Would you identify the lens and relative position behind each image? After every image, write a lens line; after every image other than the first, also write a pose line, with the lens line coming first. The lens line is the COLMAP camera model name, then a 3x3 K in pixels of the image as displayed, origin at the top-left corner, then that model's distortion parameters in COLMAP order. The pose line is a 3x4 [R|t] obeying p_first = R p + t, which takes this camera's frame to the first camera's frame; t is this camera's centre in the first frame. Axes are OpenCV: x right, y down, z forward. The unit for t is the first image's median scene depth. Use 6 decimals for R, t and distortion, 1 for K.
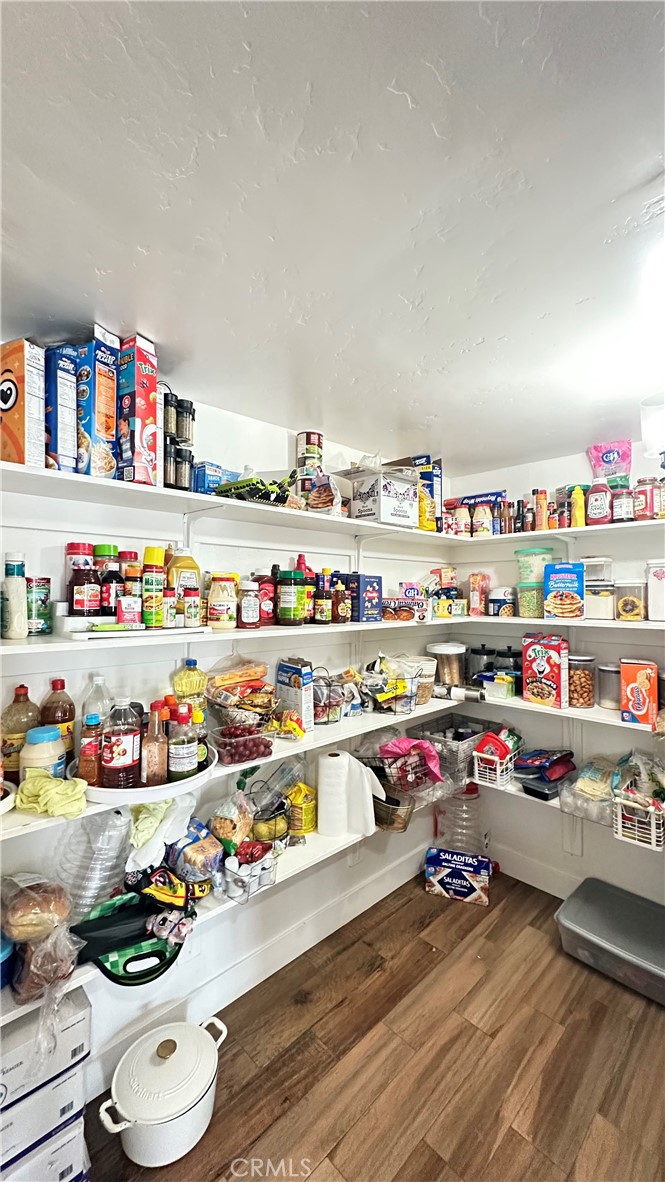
lens RADIAL K [[464.9, 0, 332.9], [0, 464.9, 594.7], [0, 0, 1]] dist [-0.009425, 0.002018]
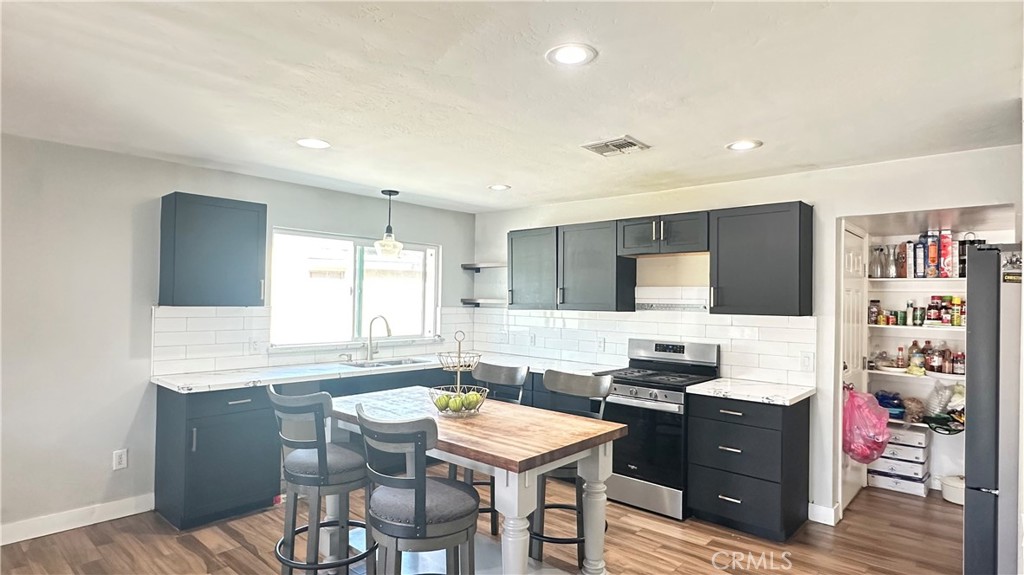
lens RADIAL K [[549.9, 0, 510.0], [0, 549.9, 287.3], [0, 0, 1]] dist [-0.002360, 0.000004]
pose [[0.071275, -0.023969, -0.997169, 2.813950], [-0.010634, 0.999636, -0.024788, -0.050146], [0.997400, 0.012371, 0.070994, -1.998330]]
